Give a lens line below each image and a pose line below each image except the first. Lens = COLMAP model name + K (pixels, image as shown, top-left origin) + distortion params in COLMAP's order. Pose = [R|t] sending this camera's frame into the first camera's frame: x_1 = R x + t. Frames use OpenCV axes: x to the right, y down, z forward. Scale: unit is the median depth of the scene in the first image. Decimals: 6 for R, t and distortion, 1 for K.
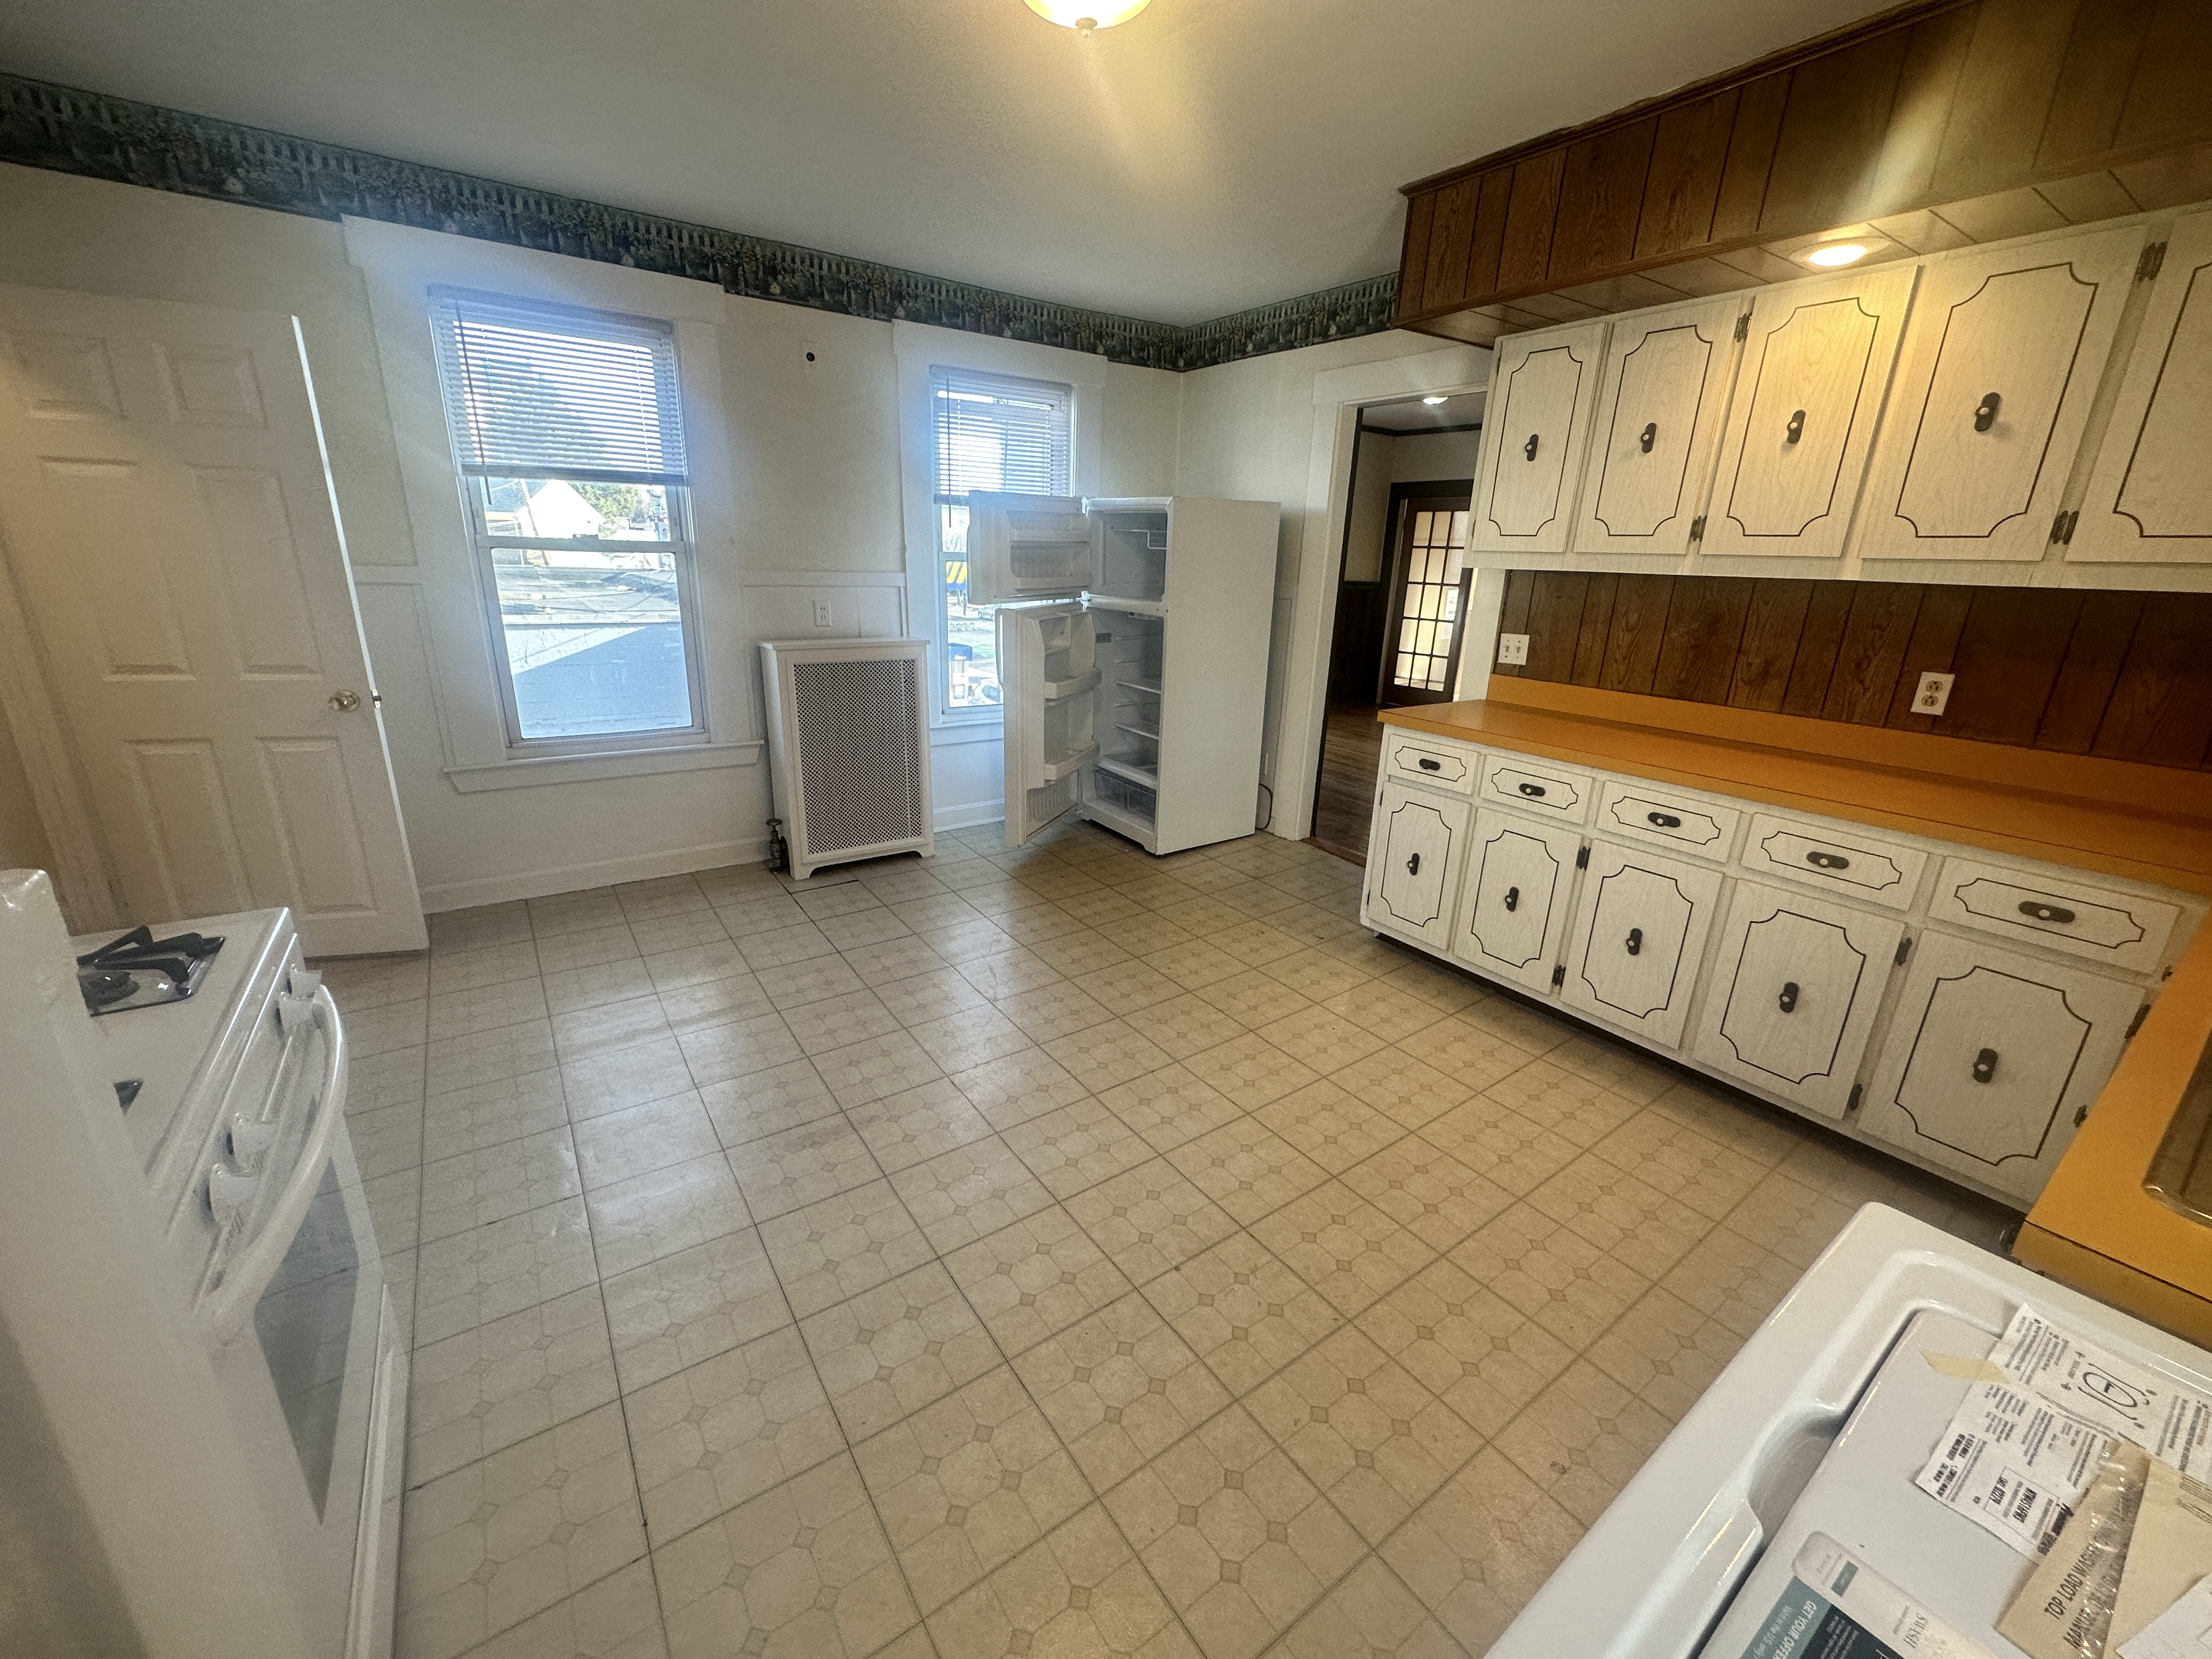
lens RADIAL K [[876.8, 0, 1104.4], [0, 876.8, 825.4], [0, 0, 1]] dist [-0.000972, -0.000285]
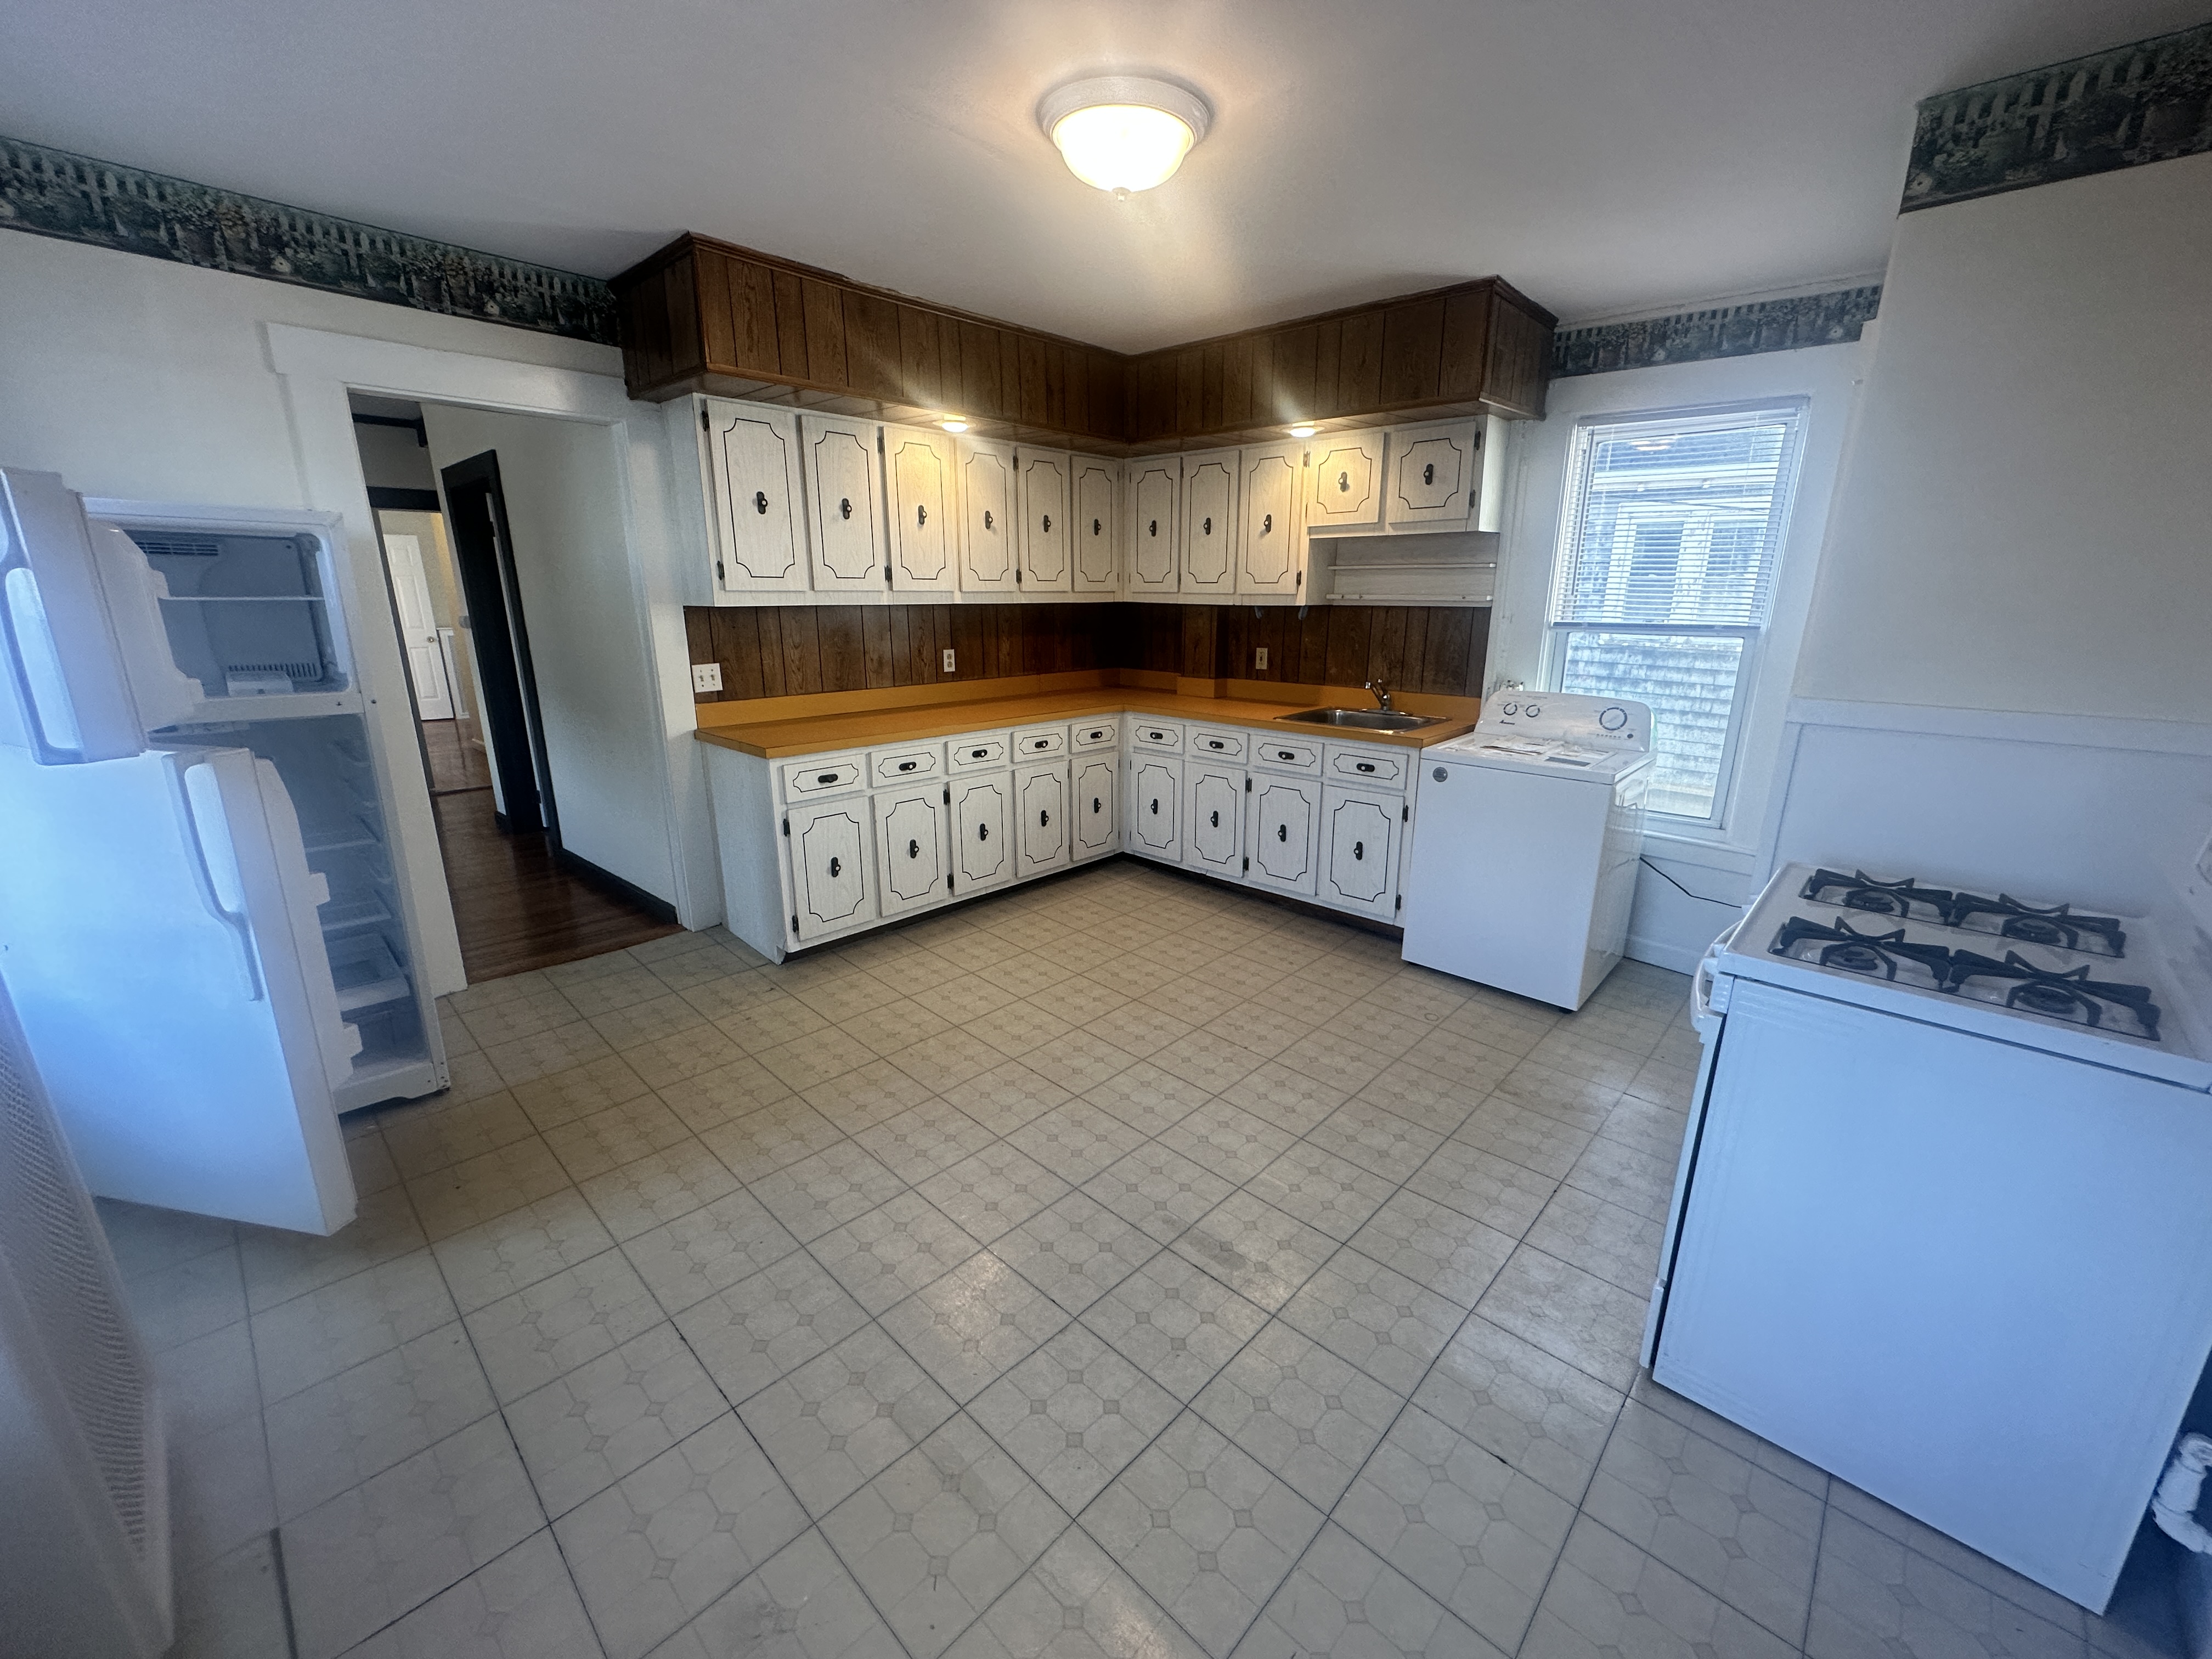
lens RADIAL K [[876.8, 0, 1106.6], [0, 876.8, 829.6], [0, 0, 1]] dist [-0.000972, -0.000285]
pose [[-0.201206, -0.287525, 0.936400, -0.892664], [0.281529, 0.898643, 0.336424, -0.330003], [-0.938220, 0.331314, -0.099865, 0.904089]]
